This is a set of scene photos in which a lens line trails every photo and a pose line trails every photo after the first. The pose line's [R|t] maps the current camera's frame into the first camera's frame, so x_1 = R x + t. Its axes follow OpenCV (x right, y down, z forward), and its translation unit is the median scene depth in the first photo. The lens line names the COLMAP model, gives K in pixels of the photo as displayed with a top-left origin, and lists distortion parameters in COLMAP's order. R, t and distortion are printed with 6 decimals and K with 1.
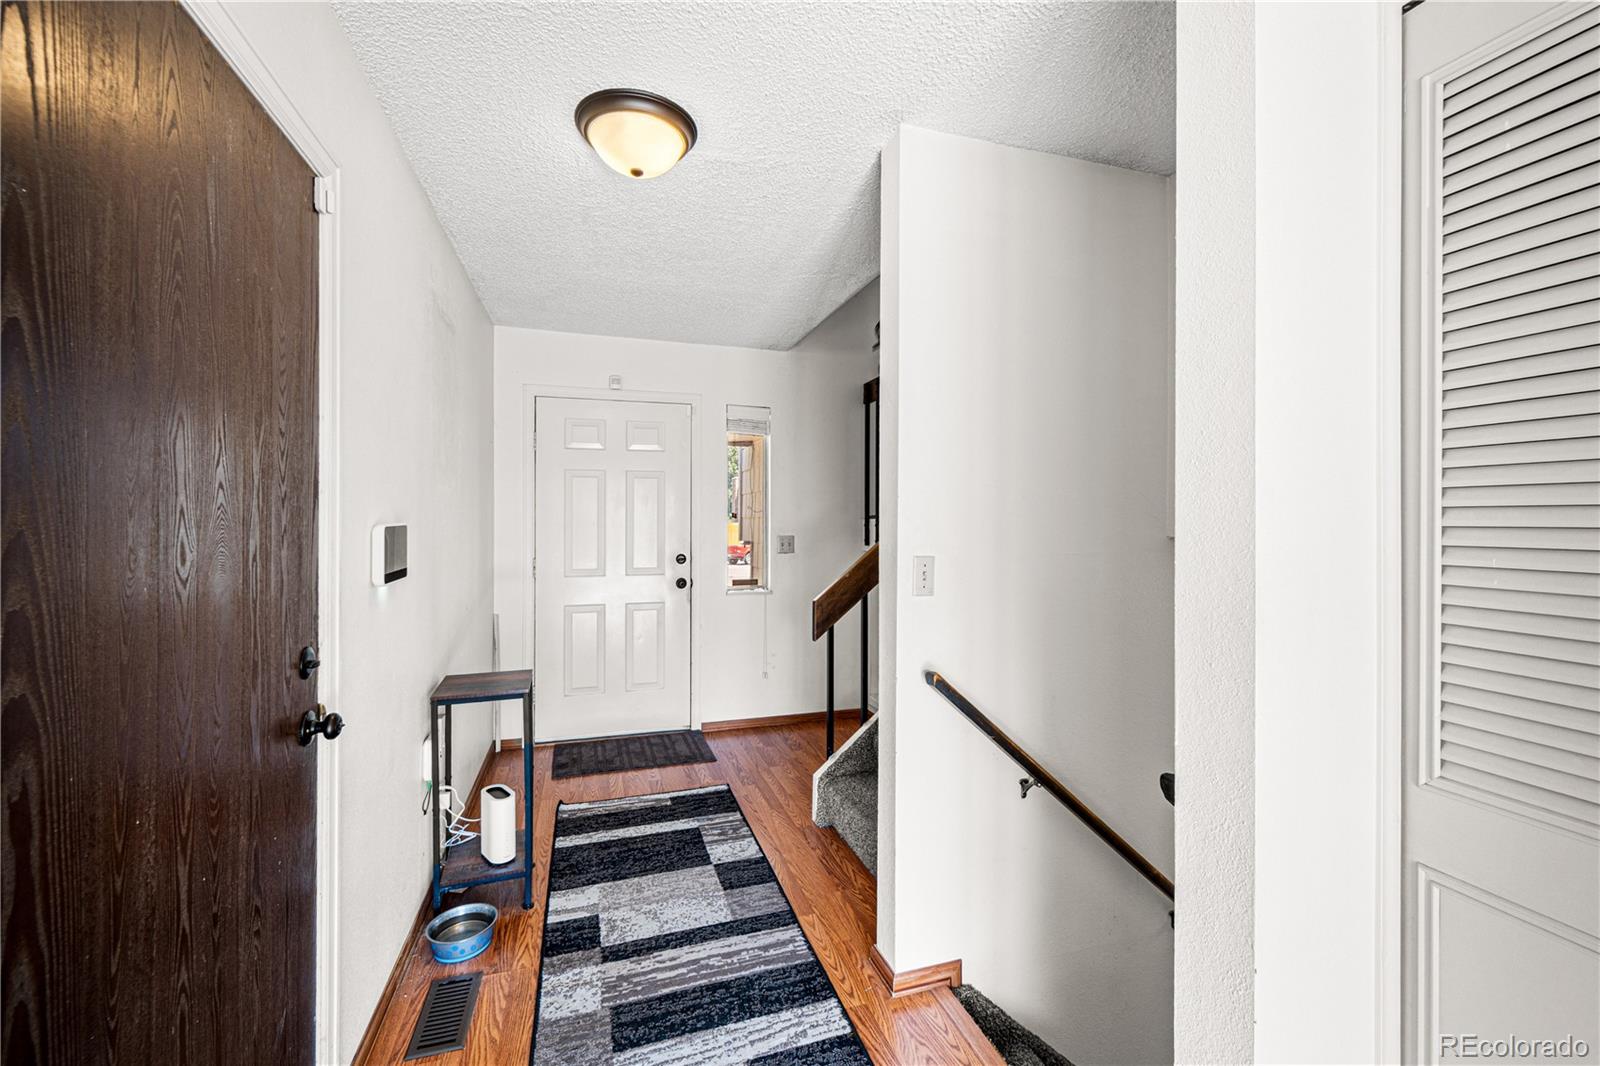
lens RADIAL K [[643.6, 0, 798.7], [0, 643.6, 524.8], [0, 0, 1]] dist [0.003182, -0.002495]
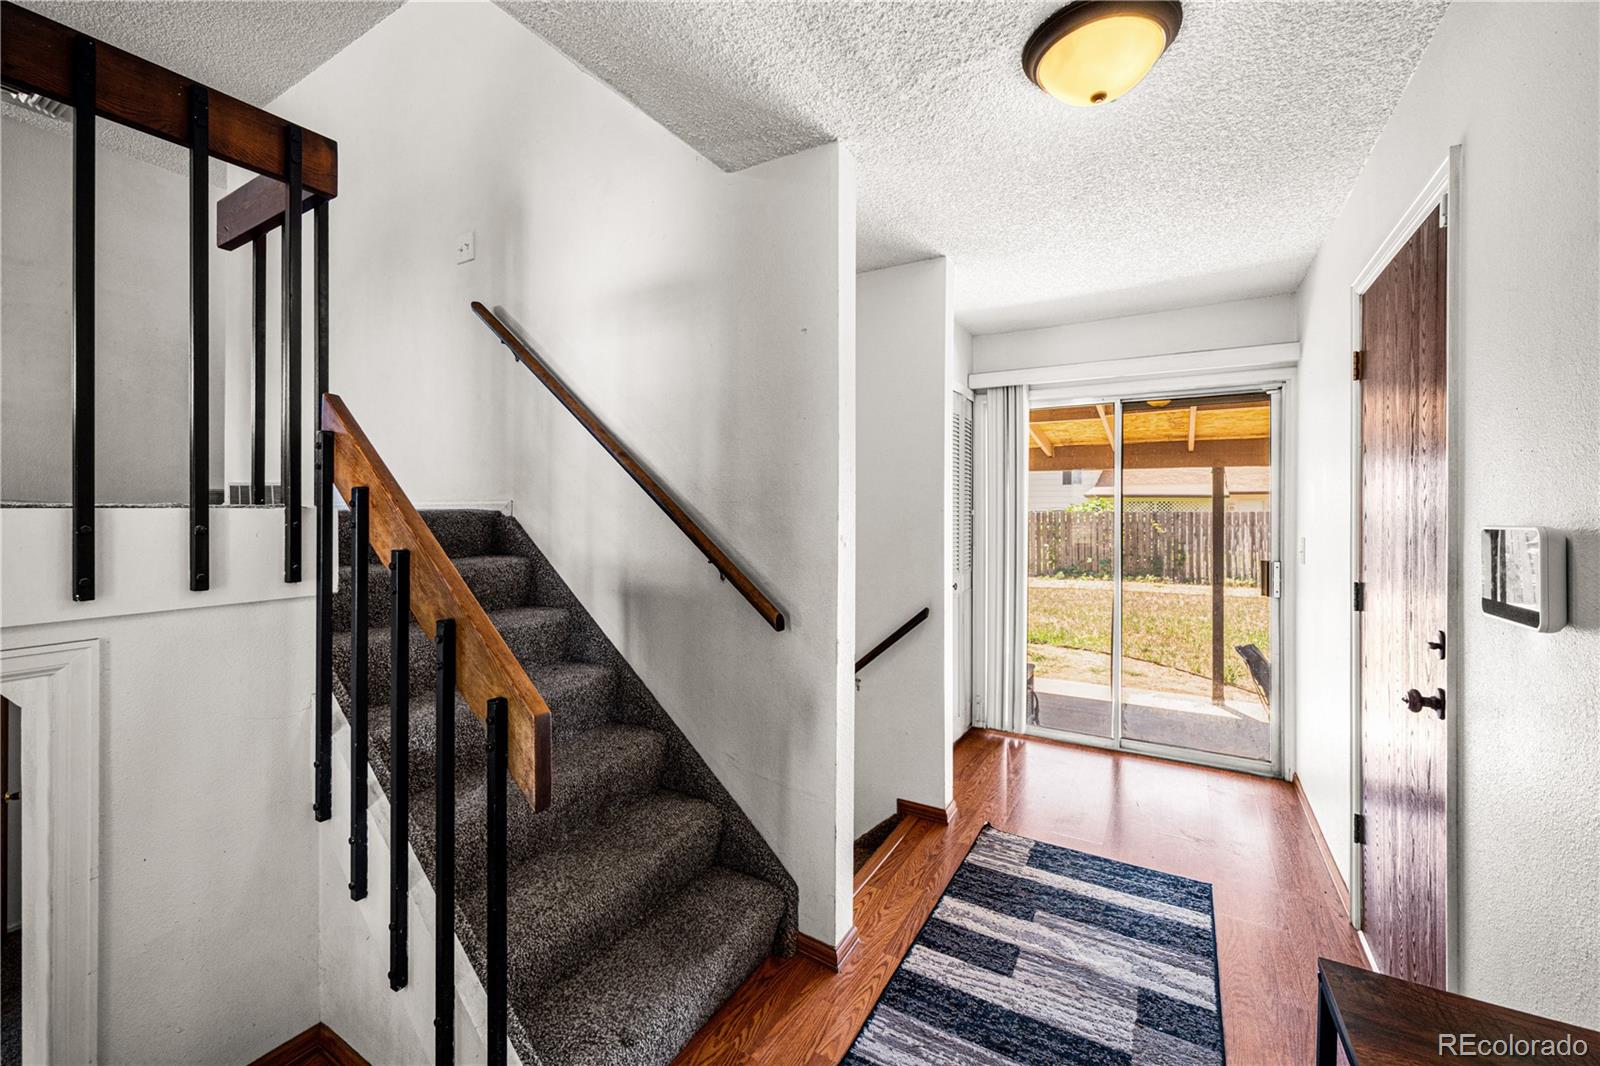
lens RADIAL K [[643.6, 0, 787.1], [0, 643.6, 539.7], [0, 0, 1]] dist [0.003182, -0.002495]
pose [[-0.654044, -0.036219, 0.755589, -0.560695], [-0.004557, 0.999024, 0.043944, -0.008030], [-0.756443, 0.025298, -0.653570, 1.719086]]
